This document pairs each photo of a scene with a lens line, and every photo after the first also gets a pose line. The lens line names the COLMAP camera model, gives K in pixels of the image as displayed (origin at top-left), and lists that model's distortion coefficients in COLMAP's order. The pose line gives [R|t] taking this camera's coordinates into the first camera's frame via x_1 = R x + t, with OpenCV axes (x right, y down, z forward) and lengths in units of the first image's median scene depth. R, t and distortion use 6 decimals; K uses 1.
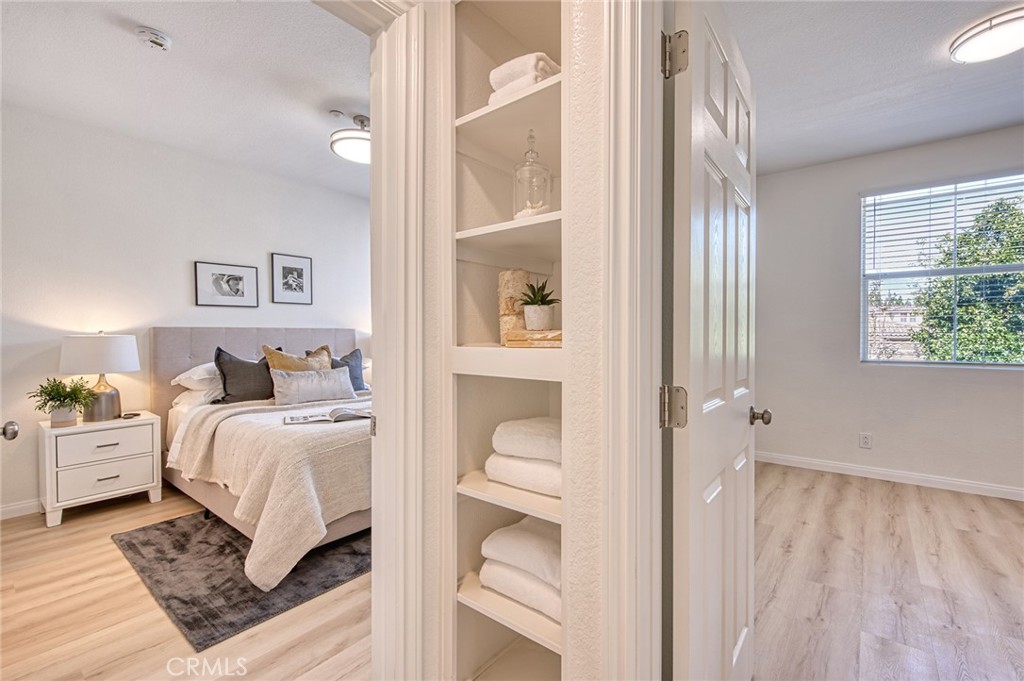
lens RADIAL K [[421.2, 0, 506.4], [0, 421.2, 334.8], [0, 0, 1]] dist [-0.000035, -0.000139]
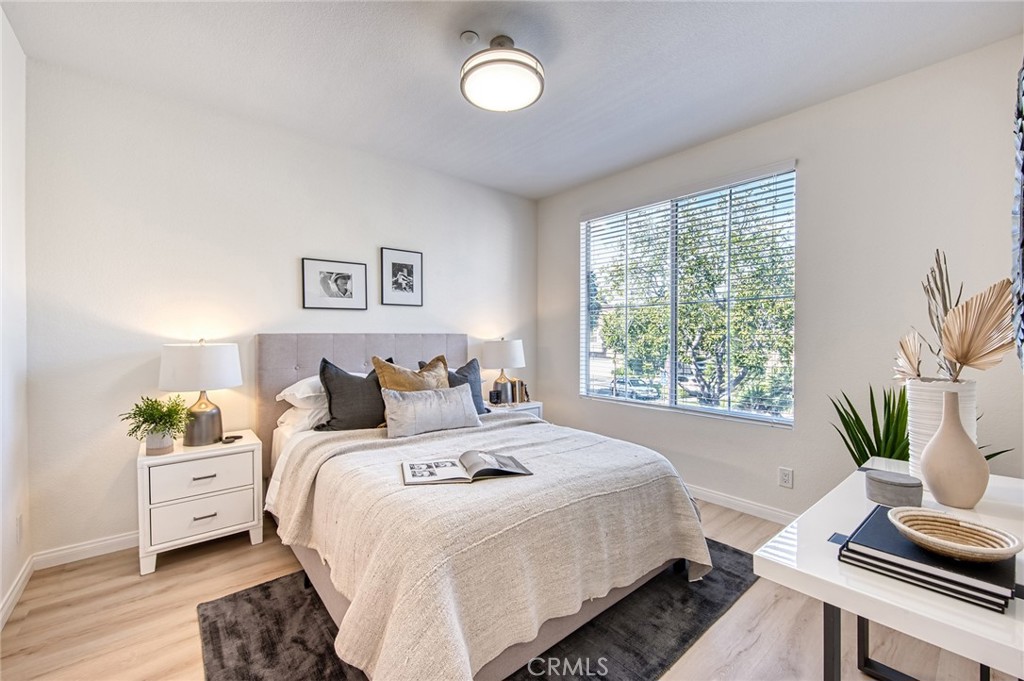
lens RADIAL K [[413.1, 0, 488.8], [0, 413.1, 334.7], [0, 0, 1]] dist [-0.003115, -0.001588]
pose [[0.971403, 0.002602, -0.237424, -0.200756], [-0.003496, 0.999988, -0.003346, -0.017138], [0.237413, 0.004081, 0.971400, 0.326971]]
